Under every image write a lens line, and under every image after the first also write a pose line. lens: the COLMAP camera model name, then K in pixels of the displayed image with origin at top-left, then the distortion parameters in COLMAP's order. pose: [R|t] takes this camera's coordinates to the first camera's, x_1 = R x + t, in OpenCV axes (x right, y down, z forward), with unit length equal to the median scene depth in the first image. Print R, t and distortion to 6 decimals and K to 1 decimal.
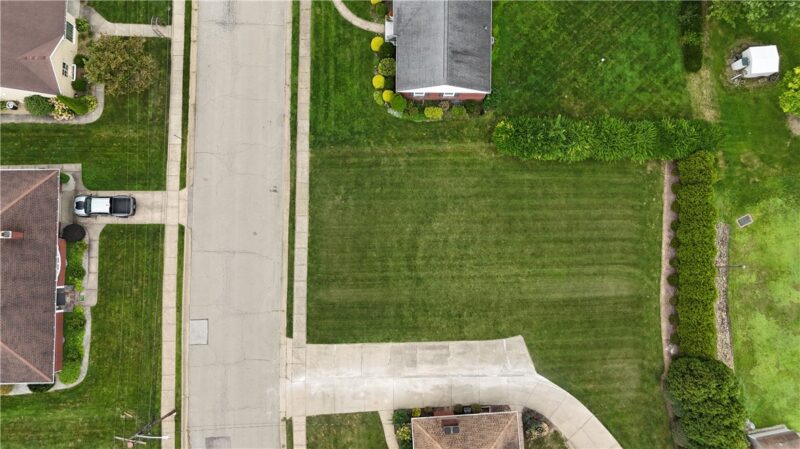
lens RADIAL K [[588.8, 0, 400.0], [0, 588.8, 224.5], [0, 0, 1]] dist [0.082733, -0.097516]
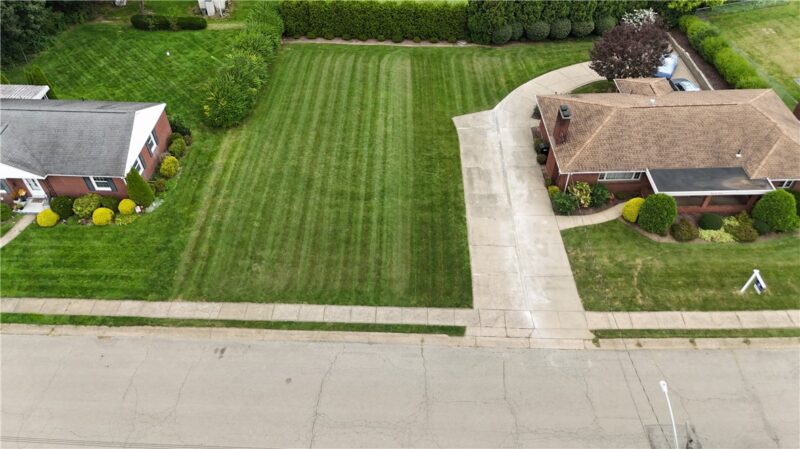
lens RADIAL K [[588.8, 0, 400.0], [0, 588.8, 224.5], [0, 0, 1]] dist [0.082733, -0.097516]
pose [[0.034426, -0.724737, 0.688165, -0.528804], [0.997624, 0.066030, 0.019632, 0.102128], [-0.059668, 0.685855, 0.725288, 0.469965]]
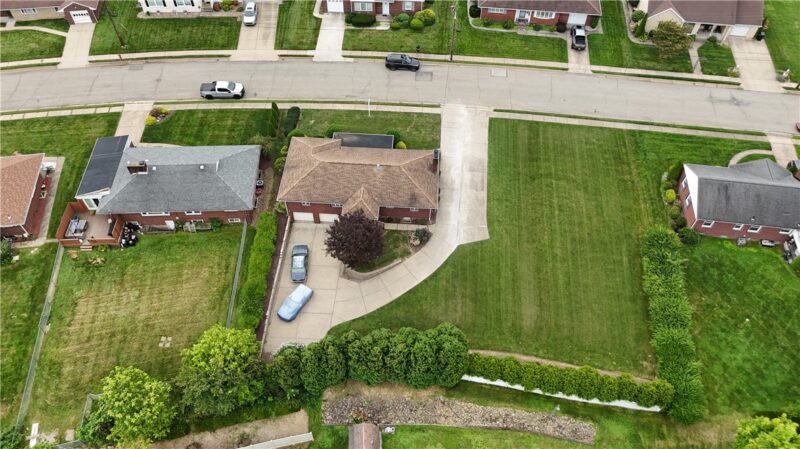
lens RADIAL K [[588.8, 0, 400.0], [0, 588.8, 224.5], [0, 0, 1]] dist [0.082733, -0.097516]
pose [[-0.120539, 0.772343, -0.623665, 0.969479], [-0.991100, -0.057881, 0.119875, 0.226421], [0.056487, 0.632564, 0.772446, 0.026871]]
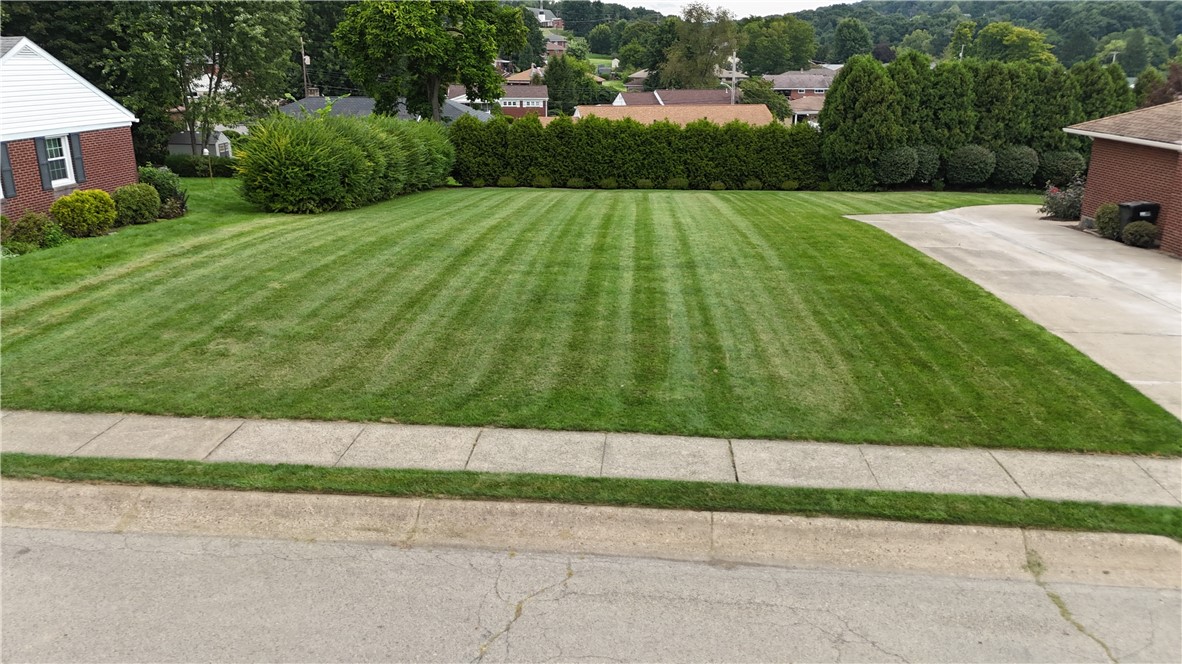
lens RADIAL K [[869.9, 0, 591.0], [0, 869.9, 332.0], [0, 0, 1]] dist [0.082733, -0.097516]
pose [[0.080708, -0.310516, 0.947136, -0.334861], [0.994112, 0.094007, -0.053891, 0.073067], [-0.072303, 0.945908, 0.316274, 0.911278]]
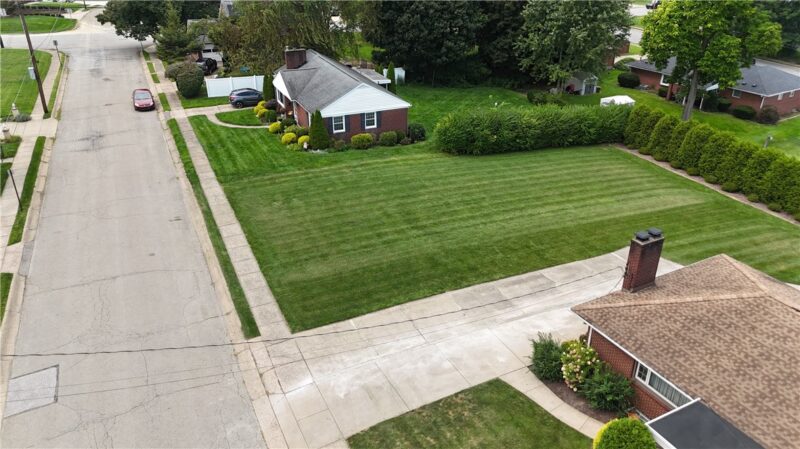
lens RADIAL K [[588.8, 0, 400.0], [0, 588.8, 224.5], [0, 0, 1]] dist [0.082733, -0.097516]
pose [[0.907125, -0.198351, 0.371189, -0.235161], [0.420380, 0.469218, -0.776604, 0.556178], [-0.020128, 0.860518, 0.509023, 0.673267]]
